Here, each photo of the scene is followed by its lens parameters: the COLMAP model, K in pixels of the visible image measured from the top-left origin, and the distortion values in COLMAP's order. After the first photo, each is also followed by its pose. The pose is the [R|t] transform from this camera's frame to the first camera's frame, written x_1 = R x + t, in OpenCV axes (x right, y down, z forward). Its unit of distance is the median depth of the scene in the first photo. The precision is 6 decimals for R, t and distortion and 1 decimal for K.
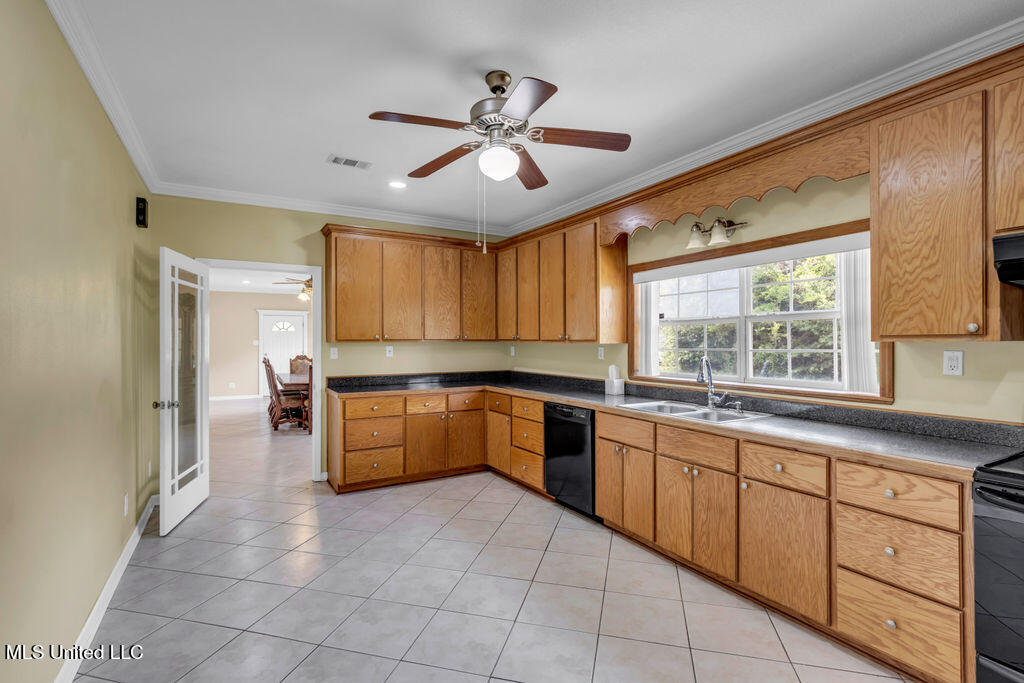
lens RADIAL K [[472.3, 0, 518.2], [0, 472.3, 342.4], [0, 0, 1]] dist [0.003605, 0.000499]
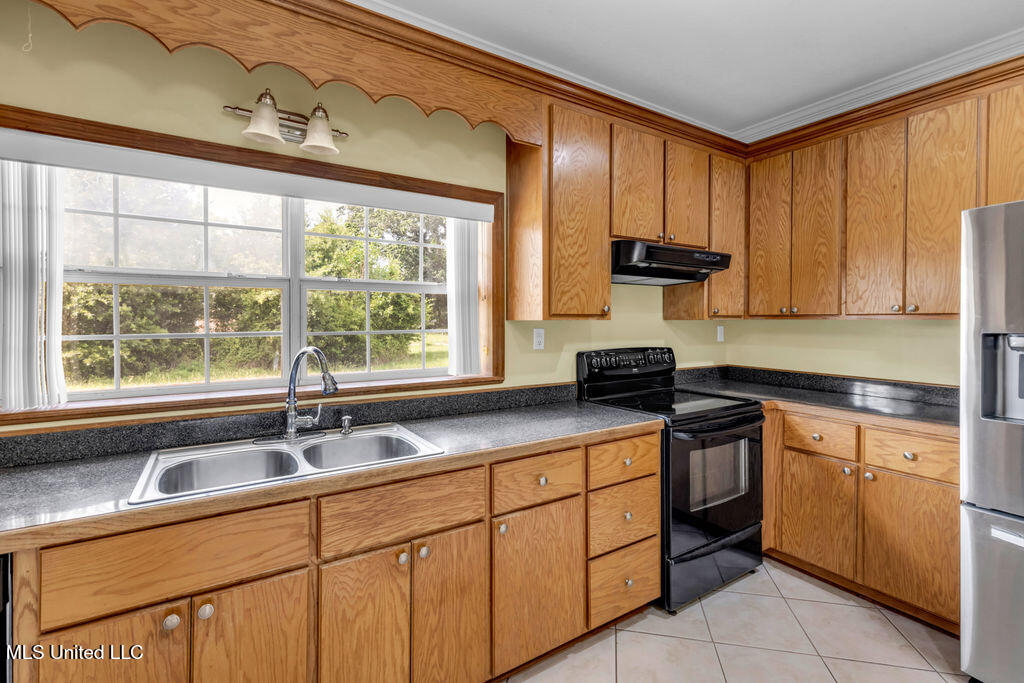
lens RADIAL K [[470.9, 0, 513.0], [0, 470.9, 318.8], [0, 0, 1]] dist [0.002613, 0.000334]
pose [[-0.040681, 0.004398, 0.999163, -0.139204], [-0.000120, 0.999990, -0.004406, 0.000181], [-0.999172, -0.000299, -0.040680, 0.669453]]
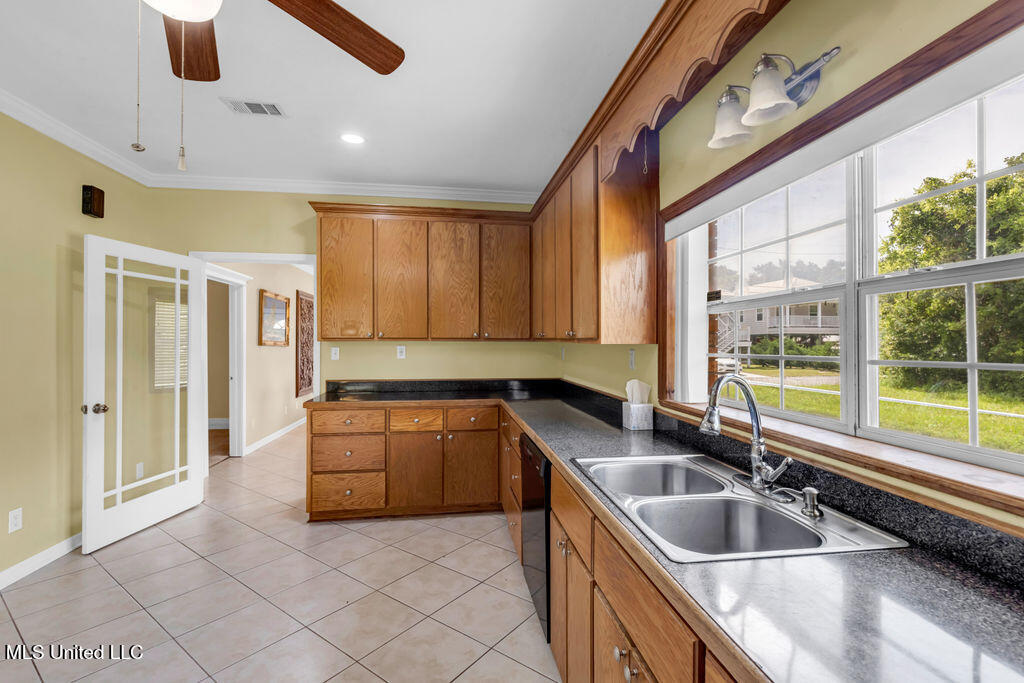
lens RADIAL K [[463.6, 0, 512.0], [0, 463.6, 341.5], [0, 0, 1]] dist [0.000908, 0.000140]
pose [[0.929685, 0.003662, -0.368338, 0.298408], [-0.004615, 0.999988, -0.001706, 0.000680], [0.368327, 0.003286, 0.929690, 0.427413]]
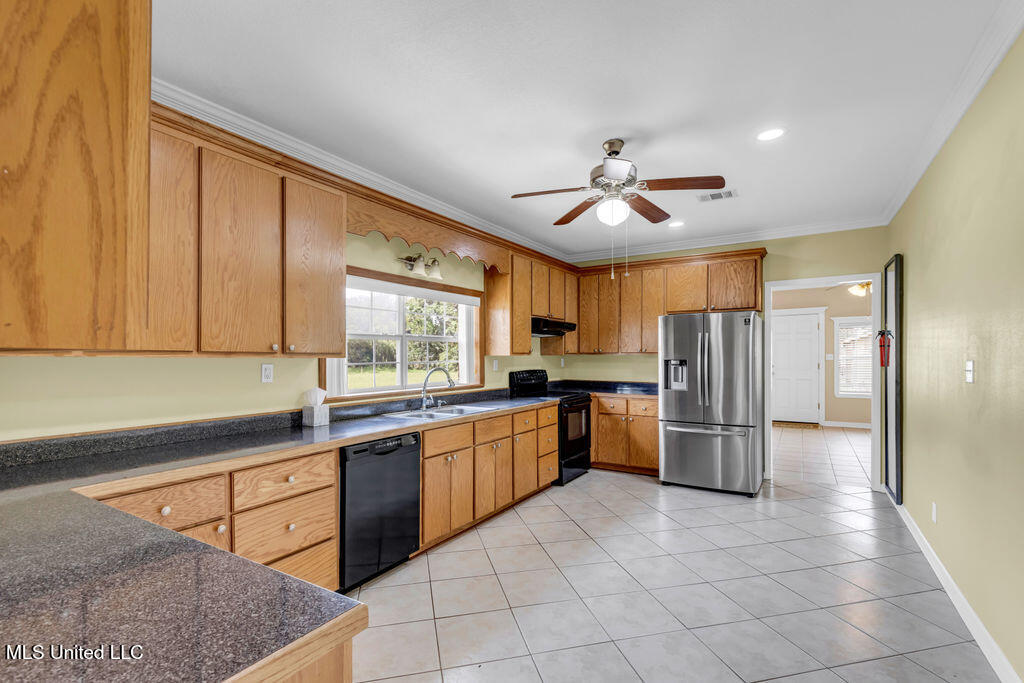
lens RADIAL K [[472.3, 0, 518.2], [0, 472.3, 342.4], [0, 0, 1]] dist [0.003605, 0.000499]
pose [[-0.473211, 0.026844, 0.880540, -0.687454], [0.003143, 0.999581, -0.028784, 0.000219], [-0.880944, -0.010853, -0.473097, 1.196196]]
